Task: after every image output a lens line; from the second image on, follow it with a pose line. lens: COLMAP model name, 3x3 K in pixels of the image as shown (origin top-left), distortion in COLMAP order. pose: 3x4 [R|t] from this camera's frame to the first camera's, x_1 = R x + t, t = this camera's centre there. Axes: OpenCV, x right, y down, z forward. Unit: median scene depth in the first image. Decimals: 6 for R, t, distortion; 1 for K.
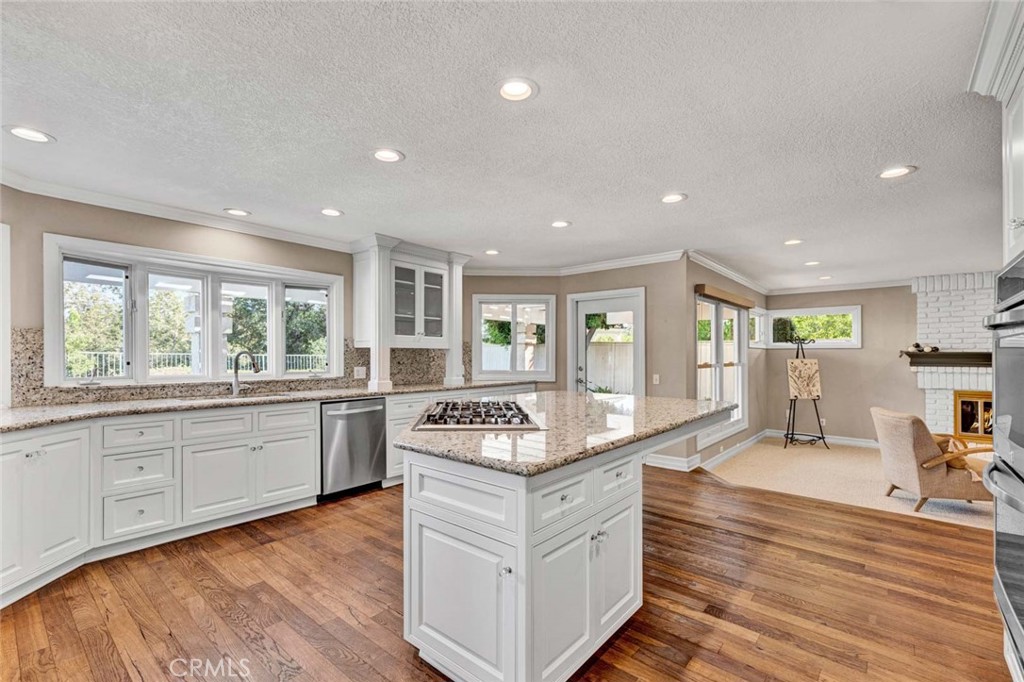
lens RADIAL K [[435.7, 0, 518.1], [0, 435.7, 355.9], [0, 0, 1]] dist [-0.000098, -0.000202]
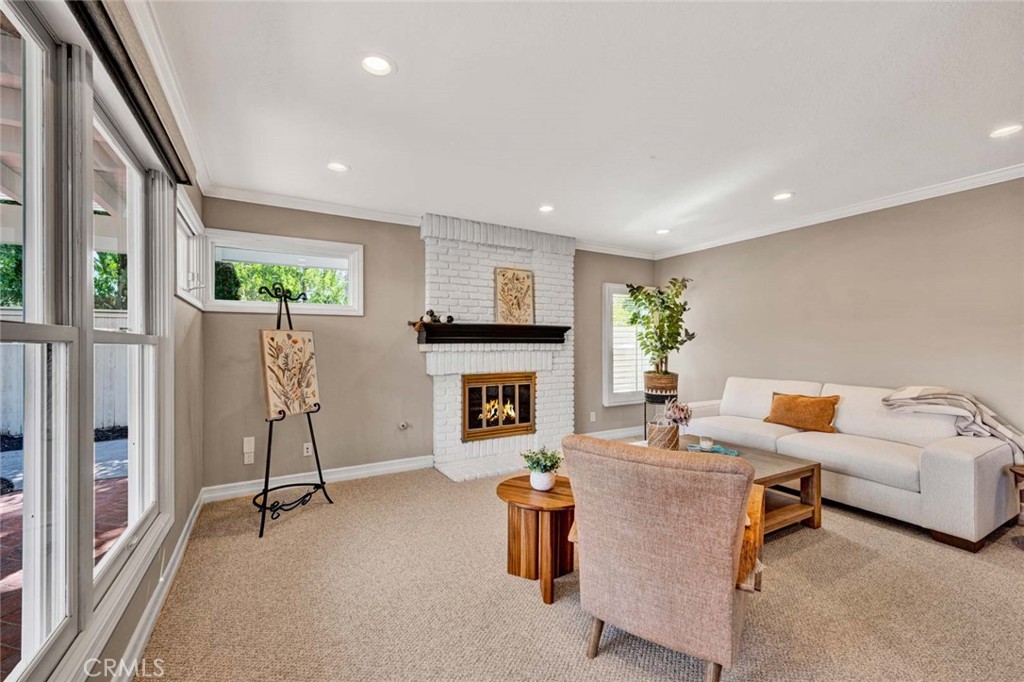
lens RADIAL K [[435.7, 0, 479.6], [0, 435.7, 333.5], [0, 0, 1]] dist [-0.000098, -0.000202]
pose [[0.384350, 0.014220, 0.923078, 0.363101], [0.002746, 0.999859, -0.016546, 0.022802], [-0.923183, 0.008894, 0.384257, 0.778954]]
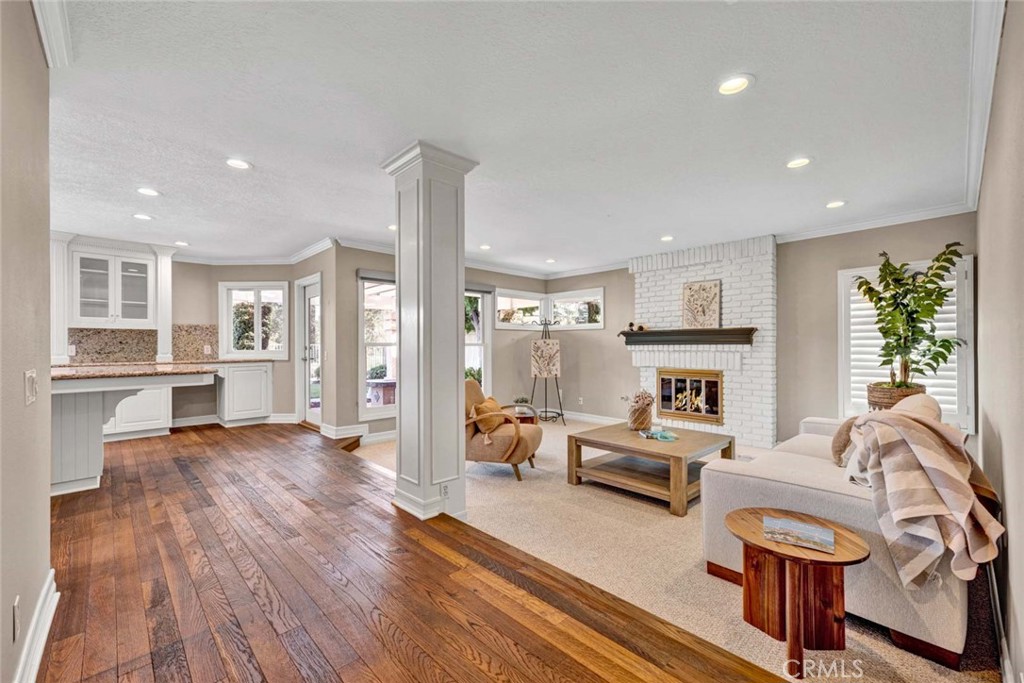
lens RADIAL K [[435.7, 0, 581.5], [0, 435.7, 350.9], [0, 0, 1]] dist [-0.000098, -0.000202]
pose [[0.996509, -0.003004, -0.083427, 1.035322], [0.003234, 0.999991, 0.002620, 0.039909], [0.083419, -0.002880, 0.996510, -0.038124]]
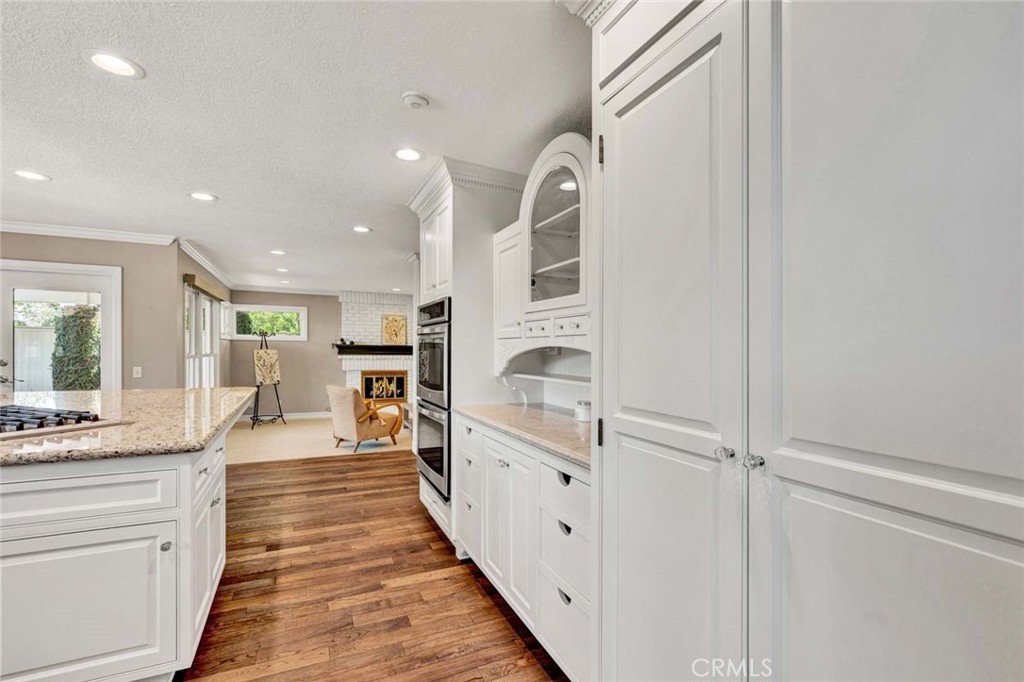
lens RADIAL K [[435.7, 0, 494.3], [0, 435.7, 350.0], [0, 0, 1]] dist [-0.000098, -0.000202]
pose [[0.430492, -0.000408, 0.902594, -0.156140], [-0.006703, 0.999971, 0.003649, -0.000483], [-0.902570, -0.007621, 0.430477, -0.047172]]
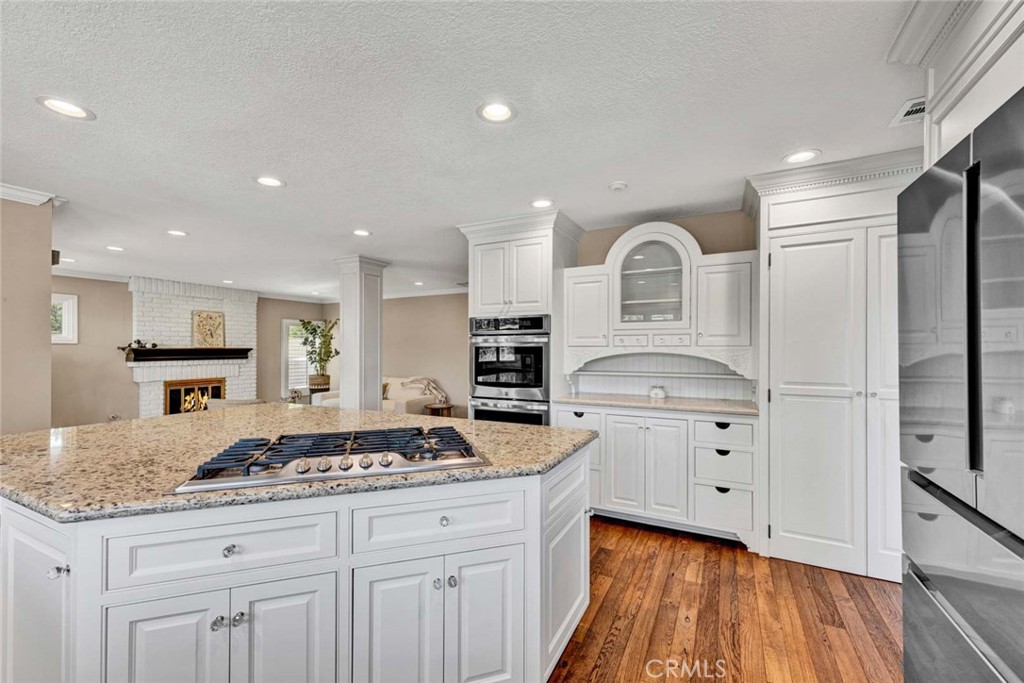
lens RADIAL K [[435.7, 0, 505.0], [0, 435.7, 345.4], [0, 0, 1]] dist [-0.000098, -0.000202]
pose [[-0.202141, 0.002599, 0.979353, -0.343316], [0.003526, 0.999992, -0.001926, -0.012099], [-0.979350, 0.003064, -0.202148, 0.404766]]
